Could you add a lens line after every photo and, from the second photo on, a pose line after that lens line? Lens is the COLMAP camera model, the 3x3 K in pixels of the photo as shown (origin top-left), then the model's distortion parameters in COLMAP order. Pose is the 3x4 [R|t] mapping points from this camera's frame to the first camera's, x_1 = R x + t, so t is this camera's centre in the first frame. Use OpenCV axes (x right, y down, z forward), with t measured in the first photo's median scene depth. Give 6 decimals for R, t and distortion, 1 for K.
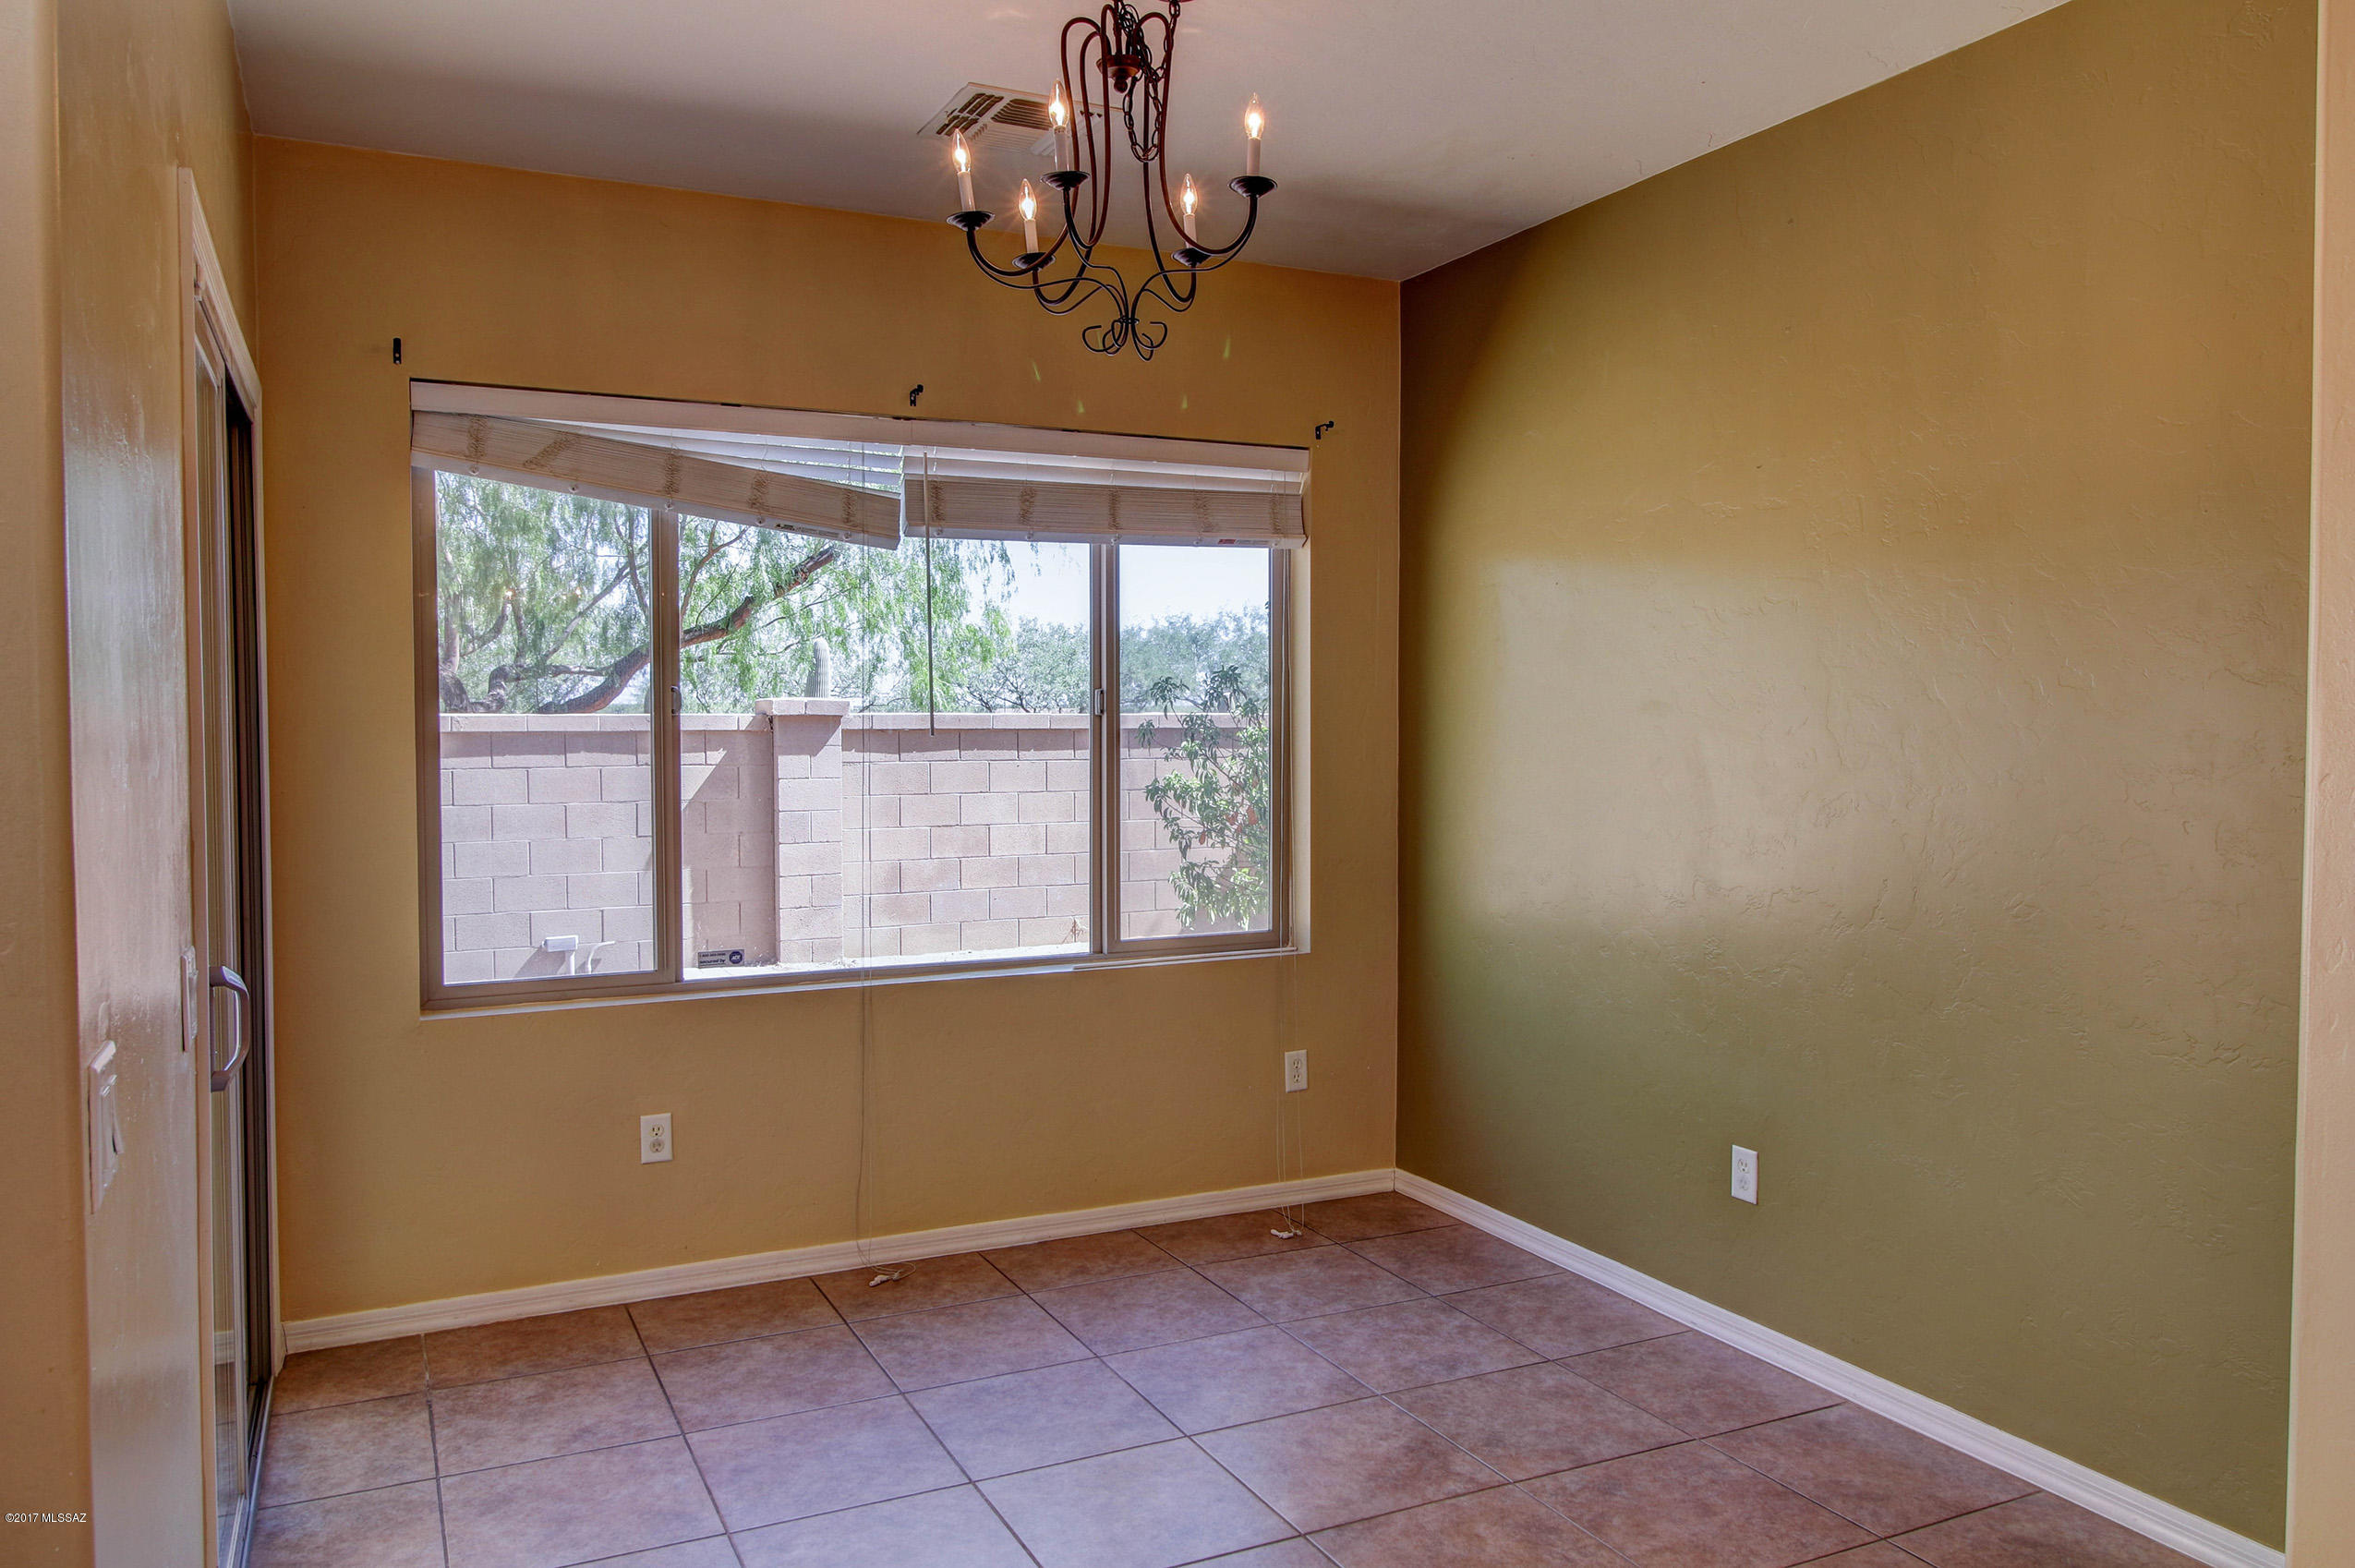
lens RADIAL K [[1692.7, 0, 1177.5], [0, 1692.7, 784.0], [0, 0, 1]] dist [-0.001695, -0.000468]
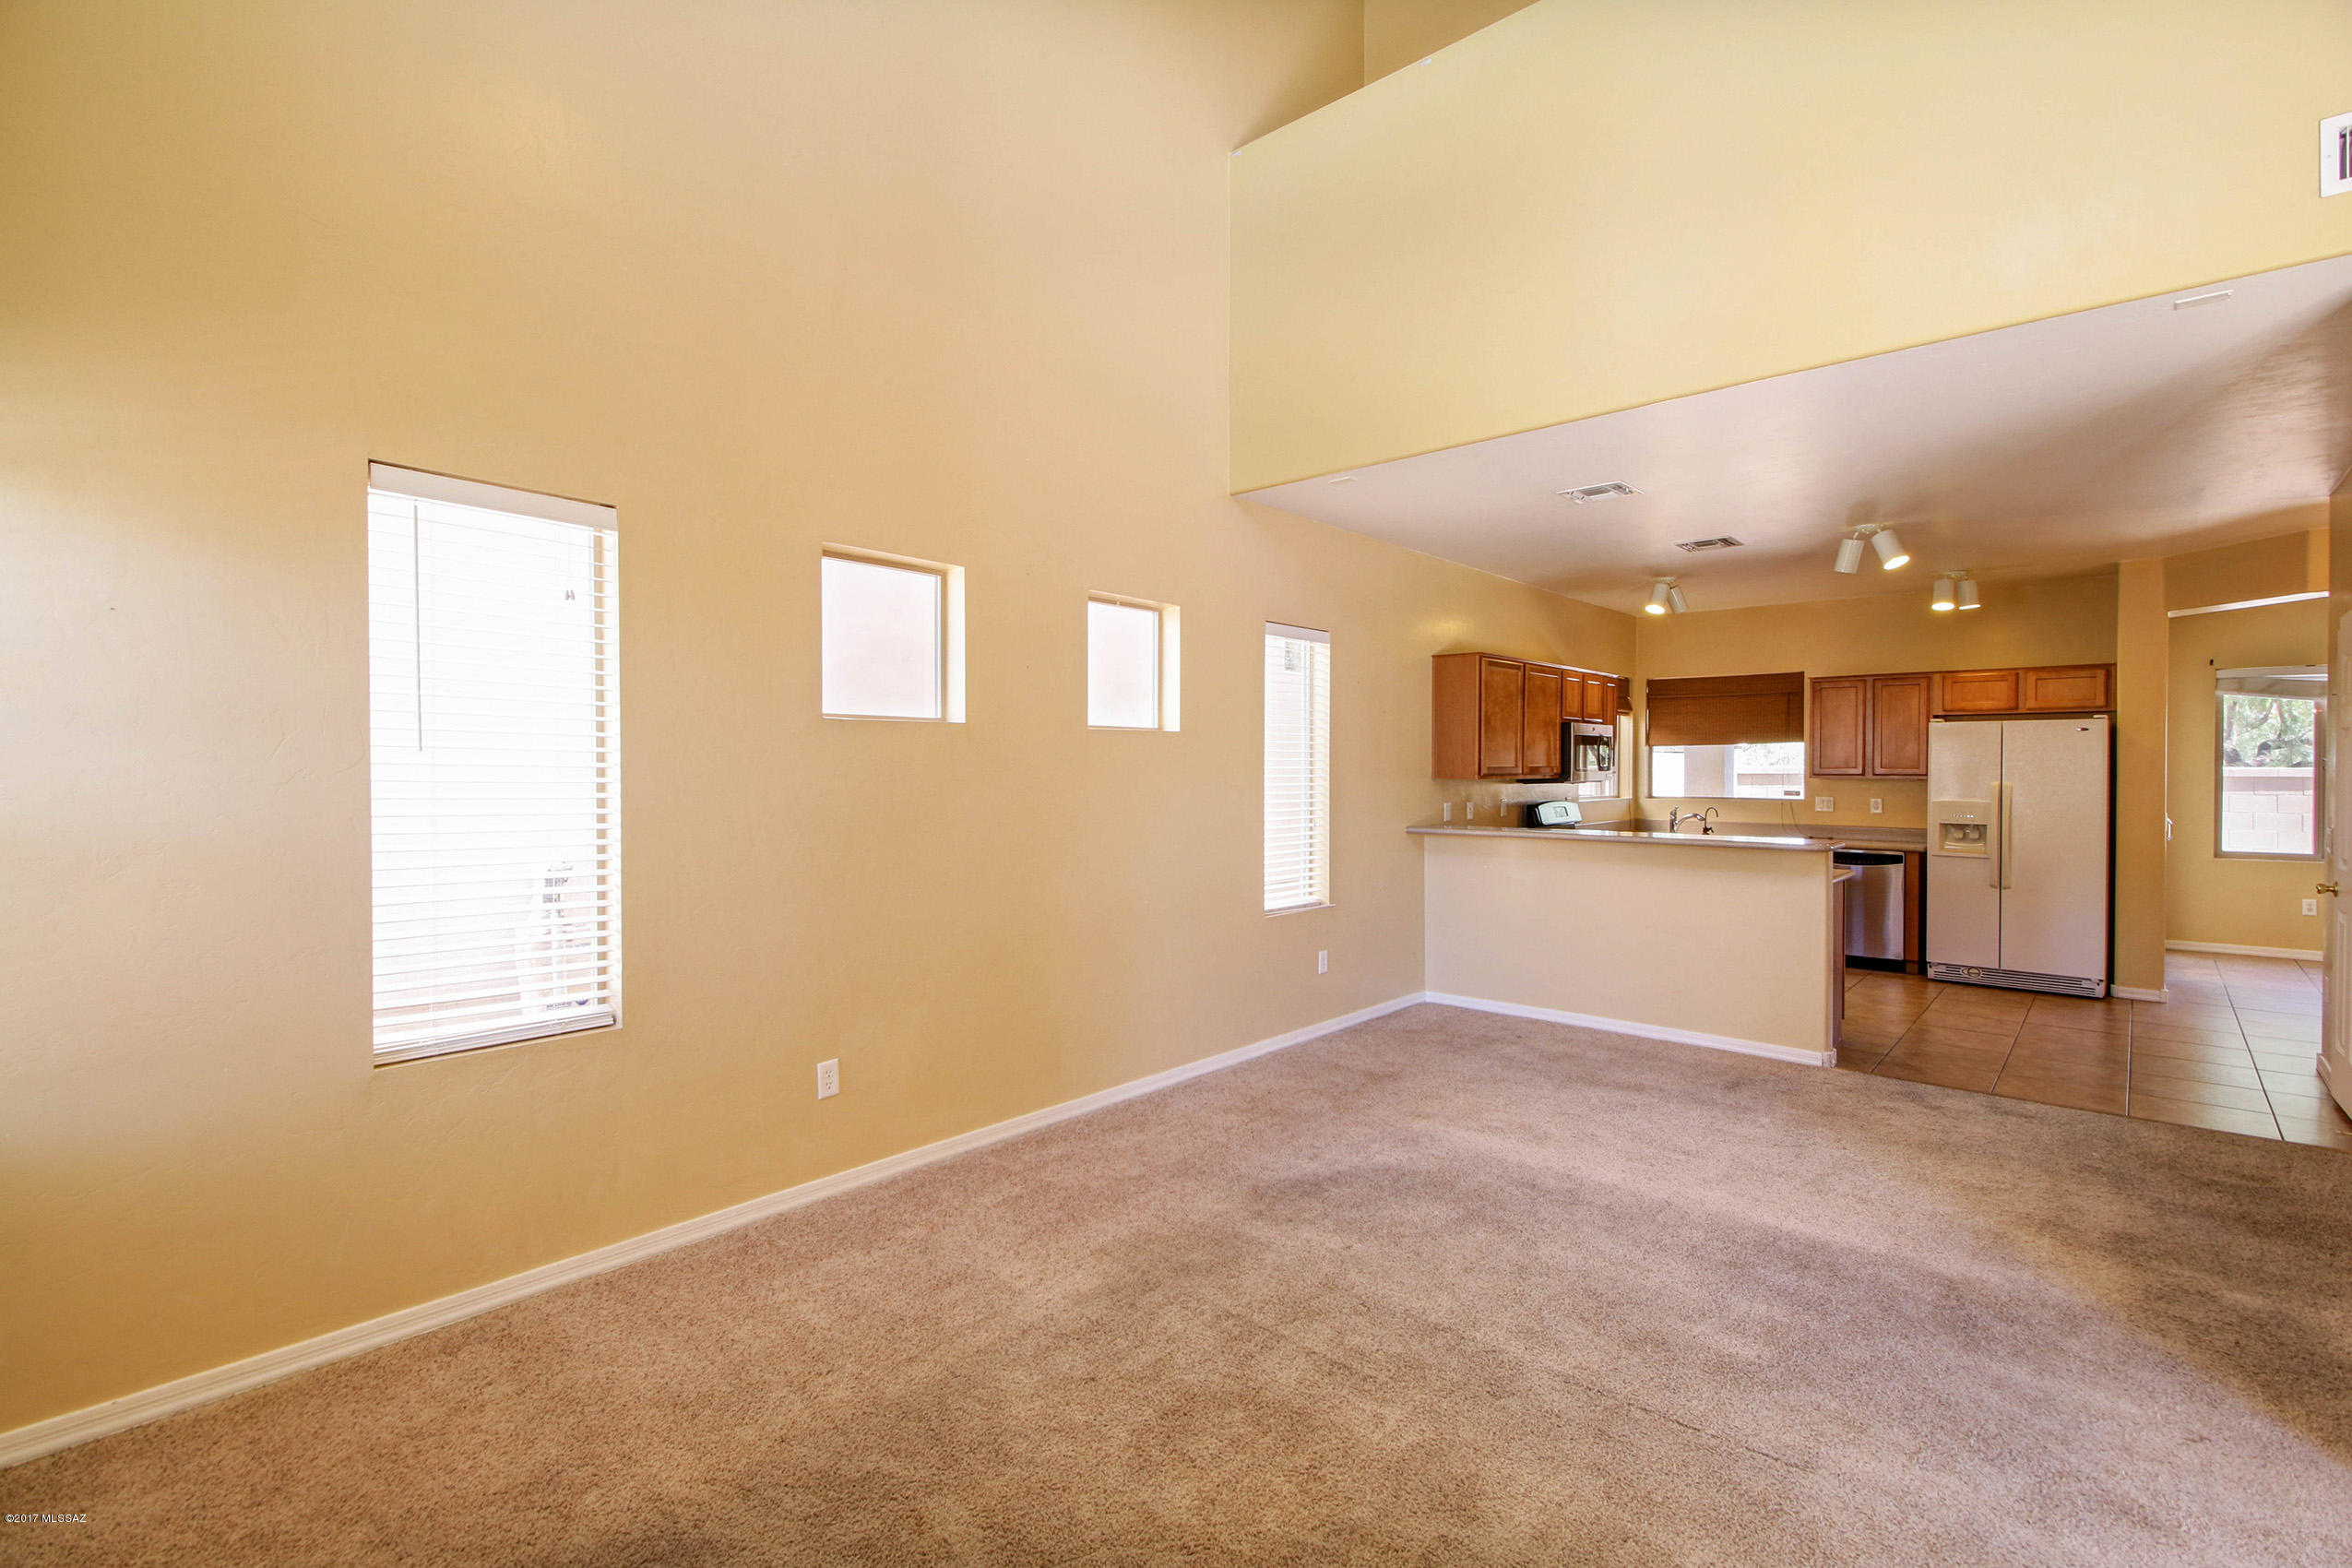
lens RADIAL K [[1073.3, 0, 1167.7], [0, 1073.3, 776.1], [0, 0, 1]] dist [0.010768, -0.009915]
pose [[0.374655, 0.011129, -0.927097, 0.338864], [-0.035313, 0.999374, -0.002274, 0.017435], [0.926492, 0.033590, 0.374813, -0.779328]]
